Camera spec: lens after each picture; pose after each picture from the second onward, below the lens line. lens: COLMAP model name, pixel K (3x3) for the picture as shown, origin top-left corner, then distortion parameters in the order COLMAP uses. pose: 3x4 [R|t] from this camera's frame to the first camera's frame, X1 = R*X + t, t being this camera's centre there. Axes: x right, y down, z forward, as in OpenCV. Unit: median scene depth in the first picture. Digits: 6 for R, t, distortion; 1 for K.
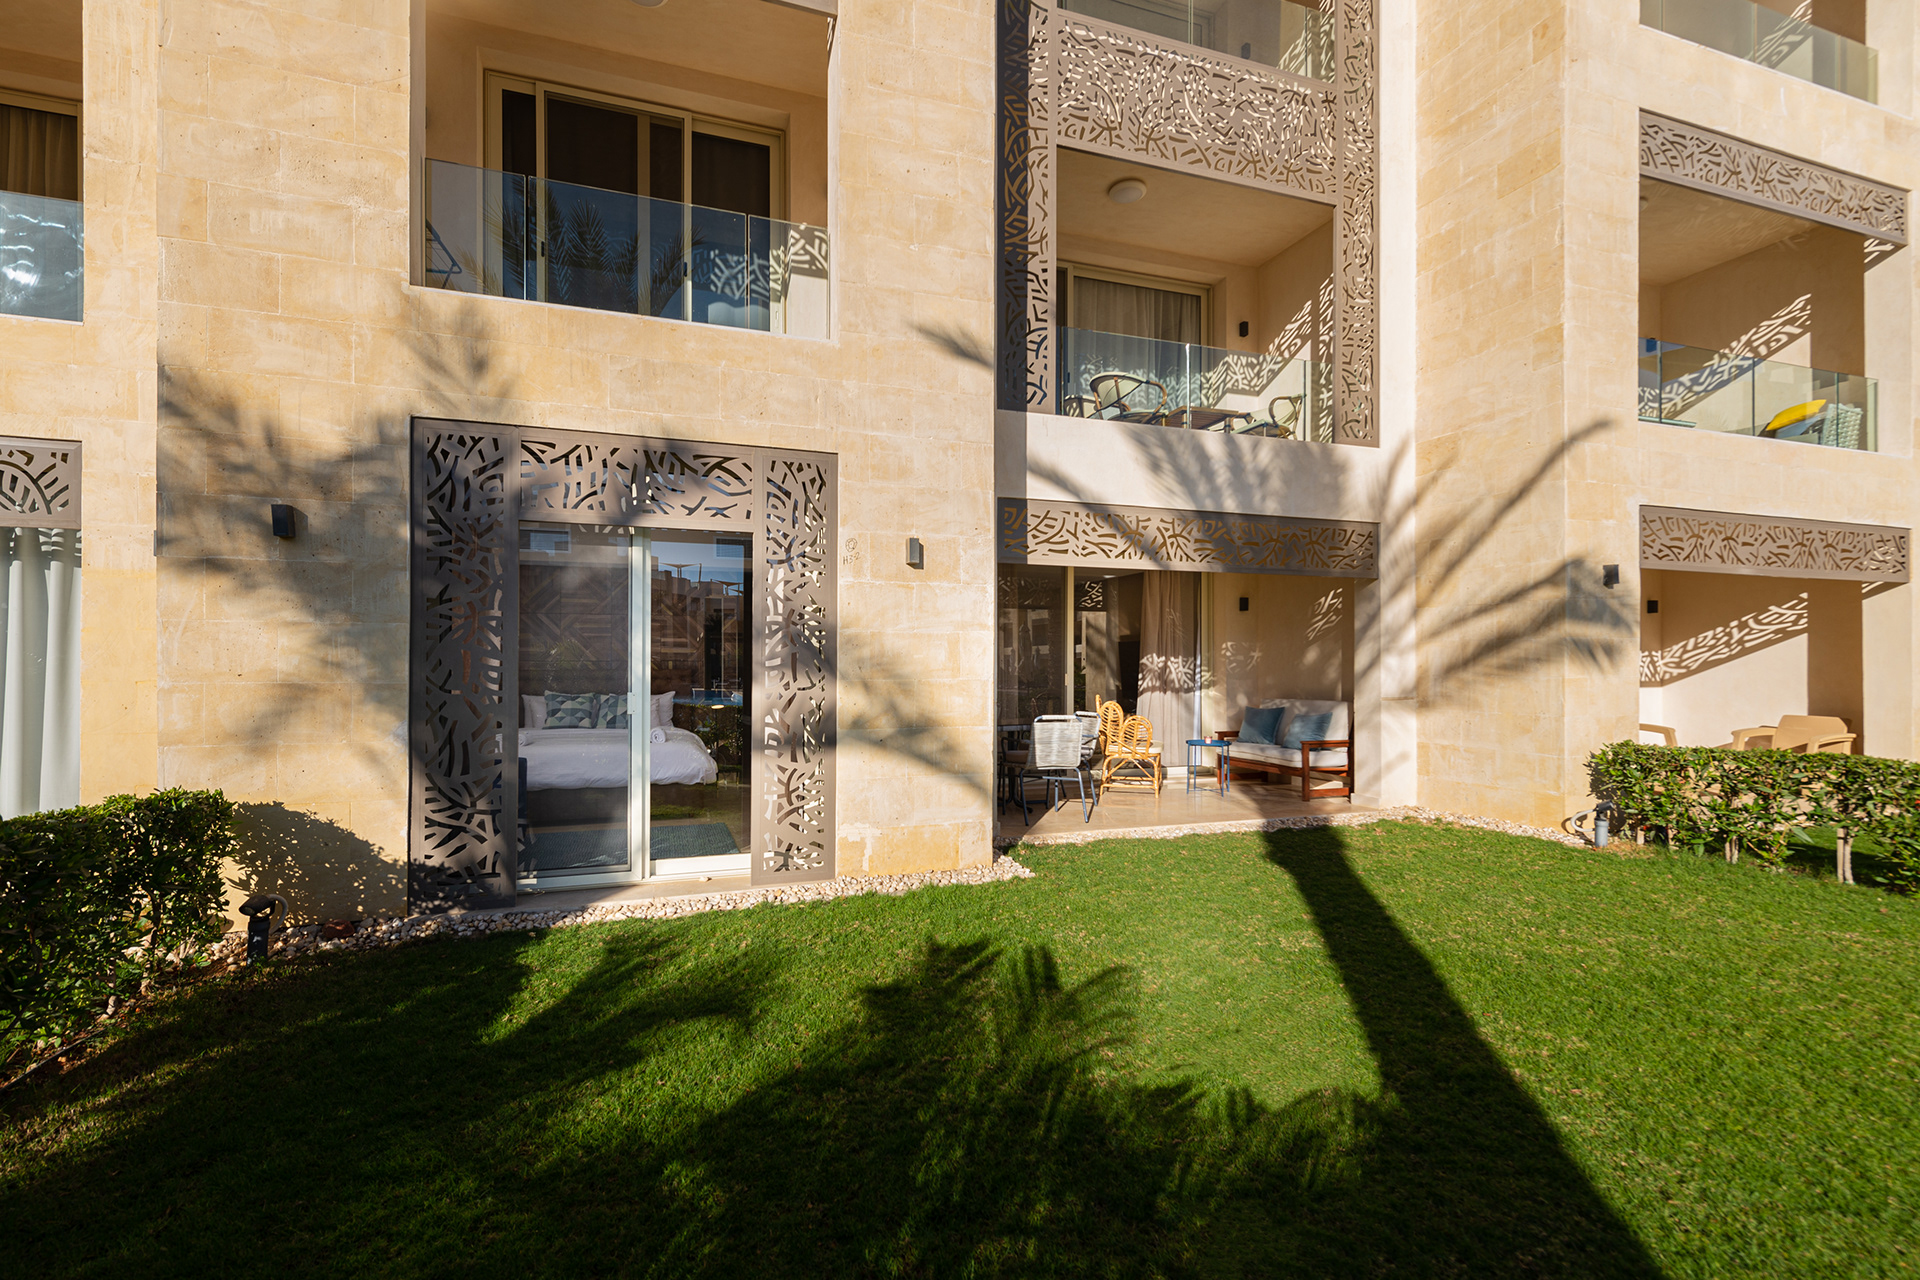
lens RADIAL K [[788.5, 0, 1016.8], [0, 788.5, 637.8], [0, 0, 1]] dist [0.023930, -0.000814]
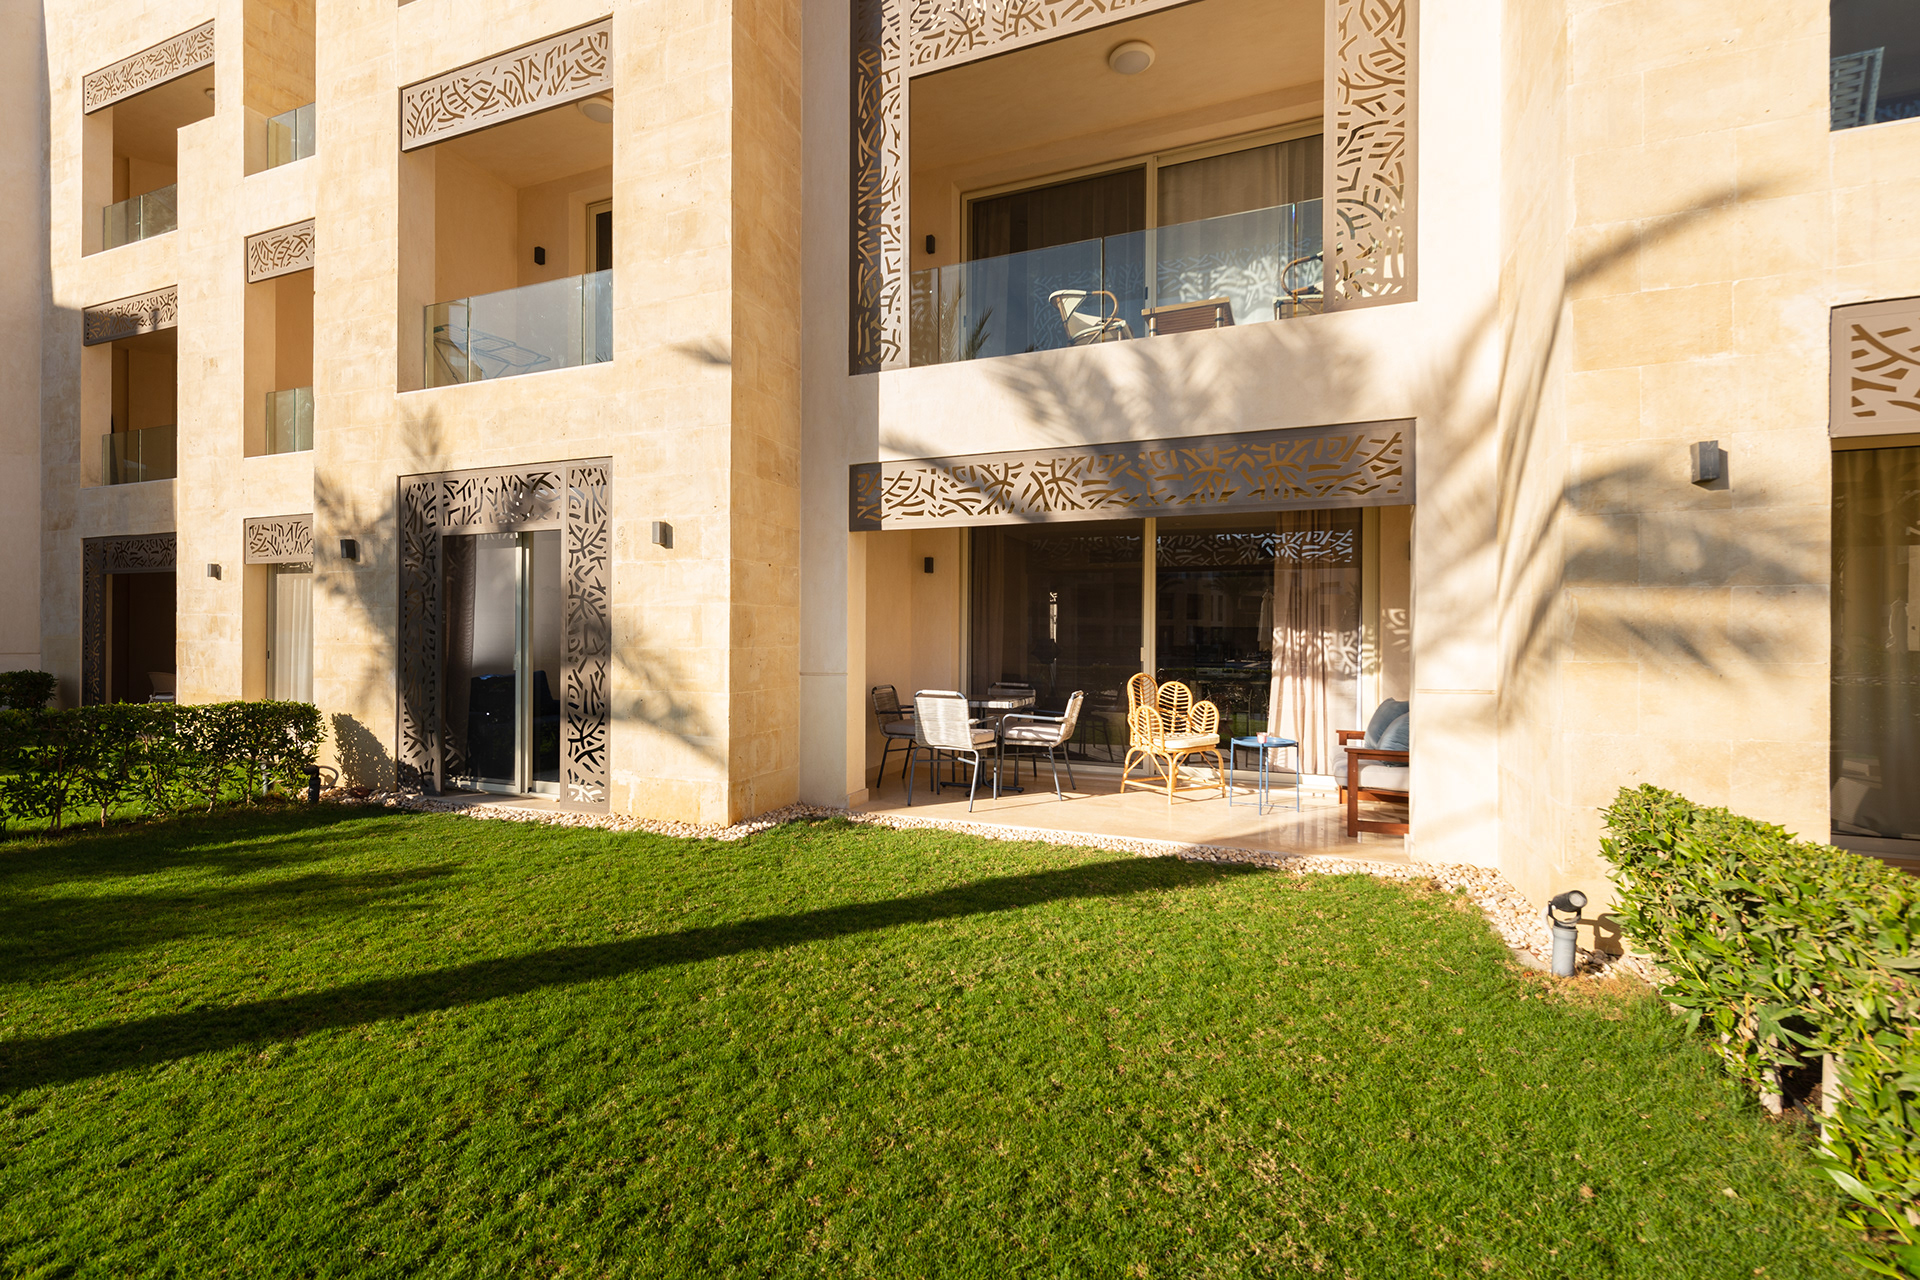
lens RADIAL K [[886.2, 0, 959.4], [0, 886.2, 609.1], [0, 0, 1]] dist [0.027189, 0.000224]
pose [[0.754889, -0.021315, -0.655507, 0.781584], [0.017266, 0.999771, -0.012626, 0.016615], [0.655626, -0.001787, 0.755084, 0.250191]]
